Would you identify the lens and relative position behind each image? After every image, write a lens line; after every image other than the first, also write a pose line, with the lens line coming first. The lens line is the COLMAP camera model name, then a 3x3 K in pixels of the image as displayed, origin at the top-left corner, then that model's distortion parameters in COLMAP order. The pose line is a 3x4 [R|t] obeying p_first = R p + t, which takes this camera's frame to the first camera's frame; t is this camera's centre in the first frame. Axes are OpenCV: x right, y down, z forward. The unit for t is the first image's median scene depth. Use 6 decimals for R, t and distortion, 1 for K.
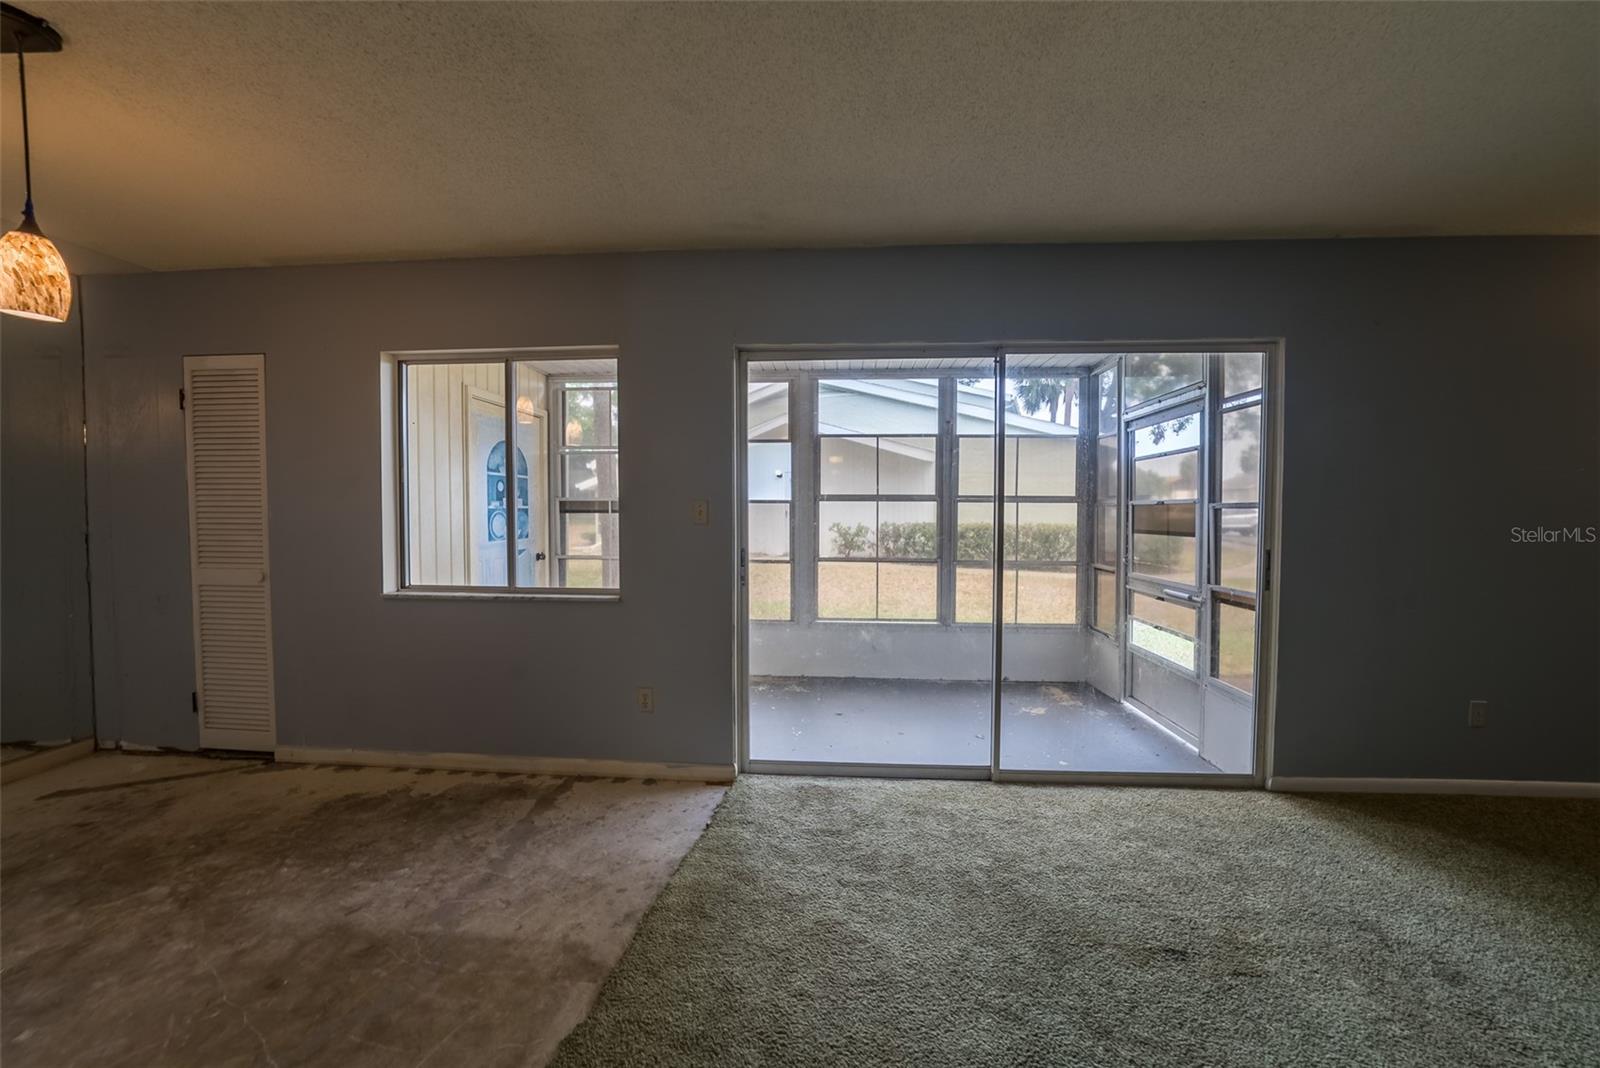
lens RADIAL K [[563.0, 0, 805.7], [0, 563.0, 526.1], [0, 0, 1]] dist [-0.028876, 0.005035]
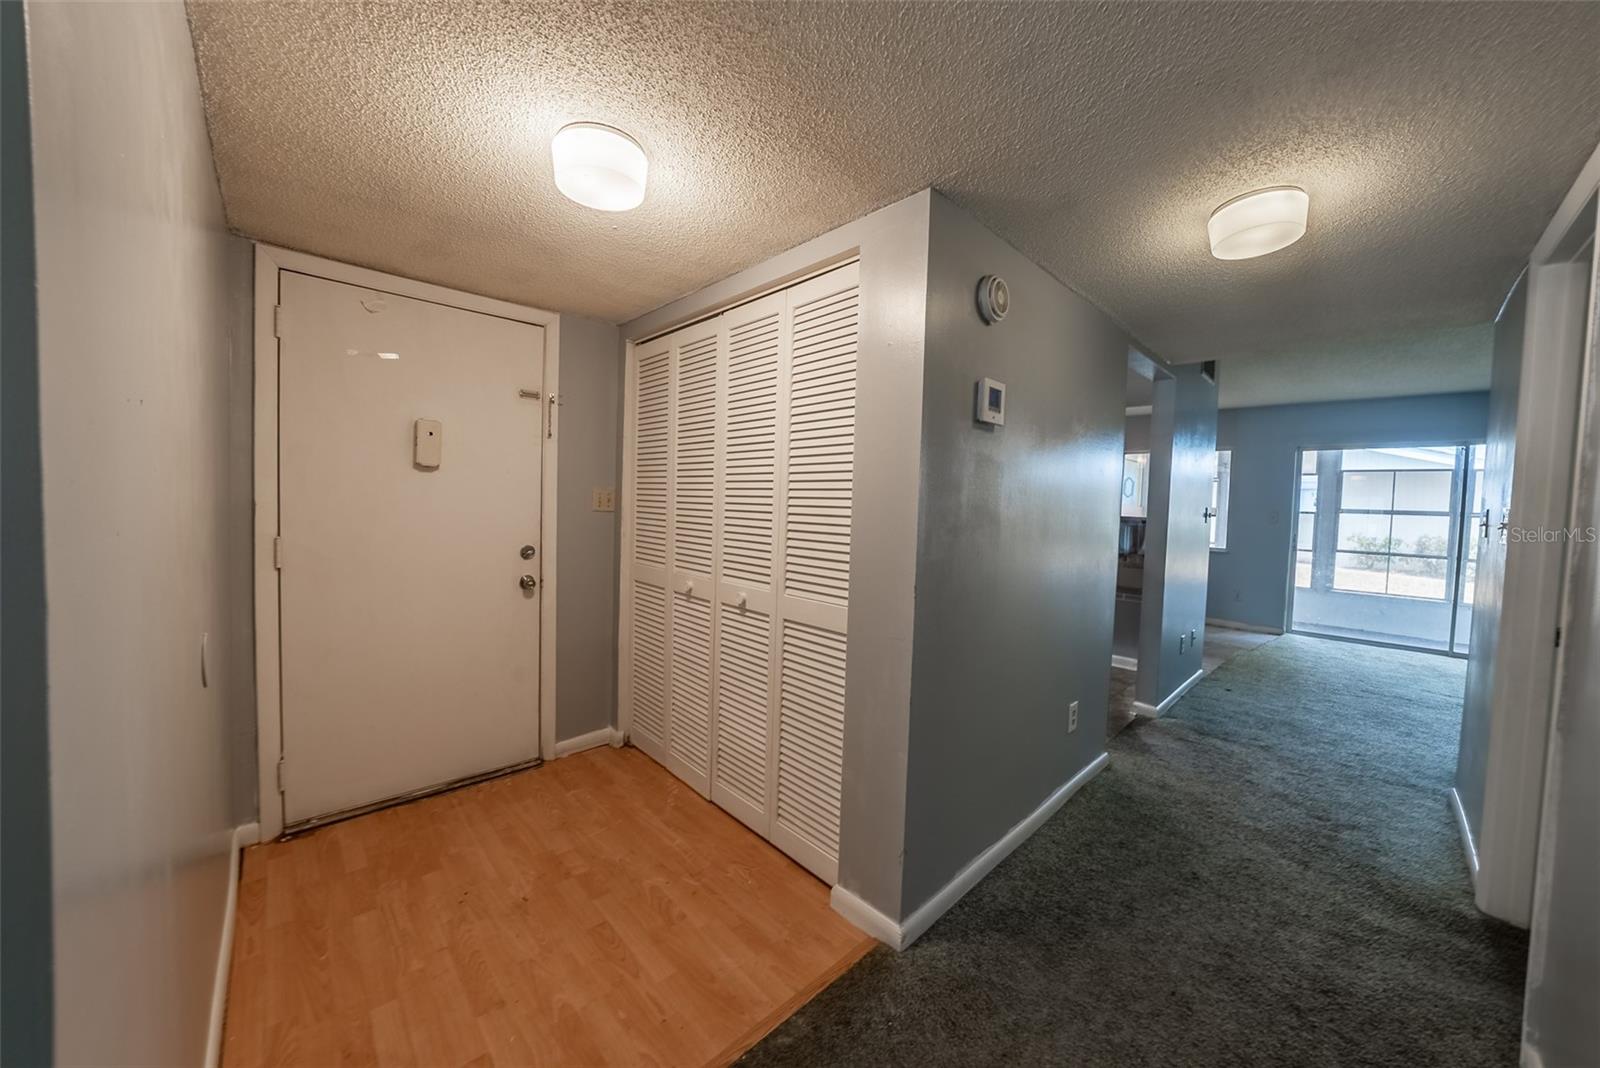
lens RADIAL K [[563.0, 0, 805.7], [0, 563.0, 526.1], [0, 0, 1]] dist [-0.028876, 0.005035]
pose [[0.739488, 0.051725, -0.671180, -0.079292], [-0.052927, 0.998425, 0.018631, 0.073790], [0.671086, 0.021746, 0.741061, -2.003456]]
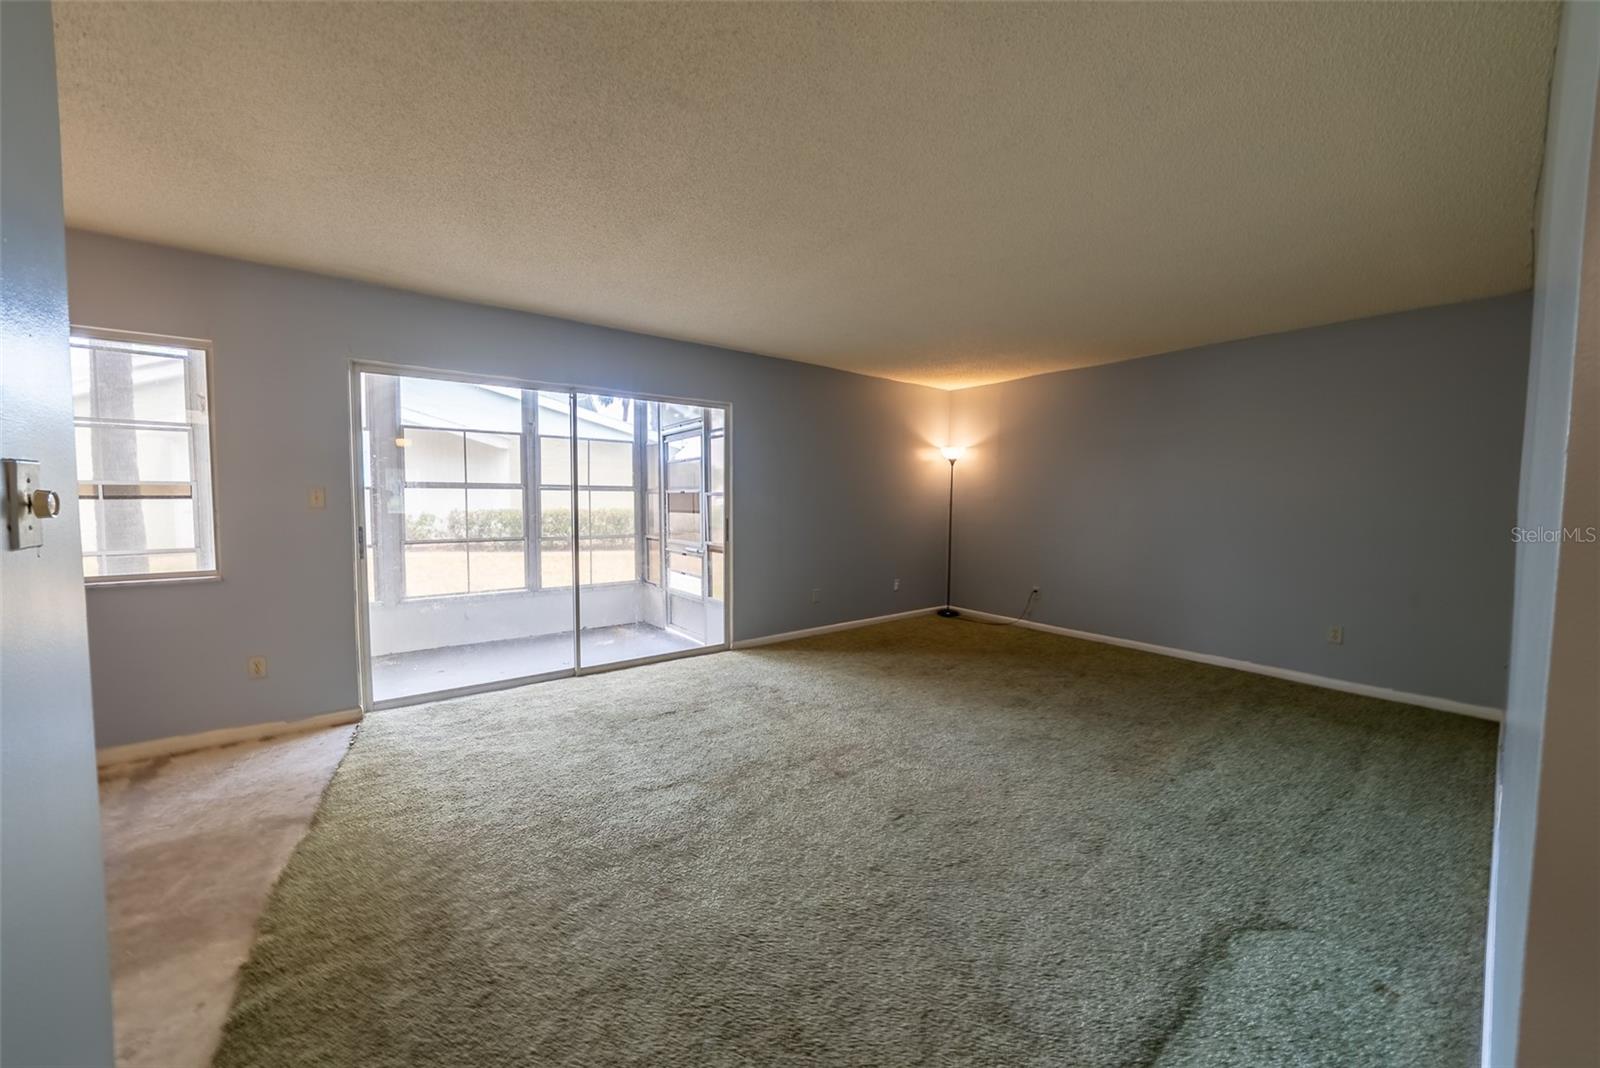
lens RADIAL K [[563.0, 0, 805.7], [0, 563.0, 526.1], [0, 0, 1]] dist [-0.028876, 0.005035]
pose [[0.752146, -0.031385, 0.658249, -0.179153], [0.016064, 0.999442, 0.029298, 0.017255], [-0.658801, -0.011462, 0.752230, -0.534603]]
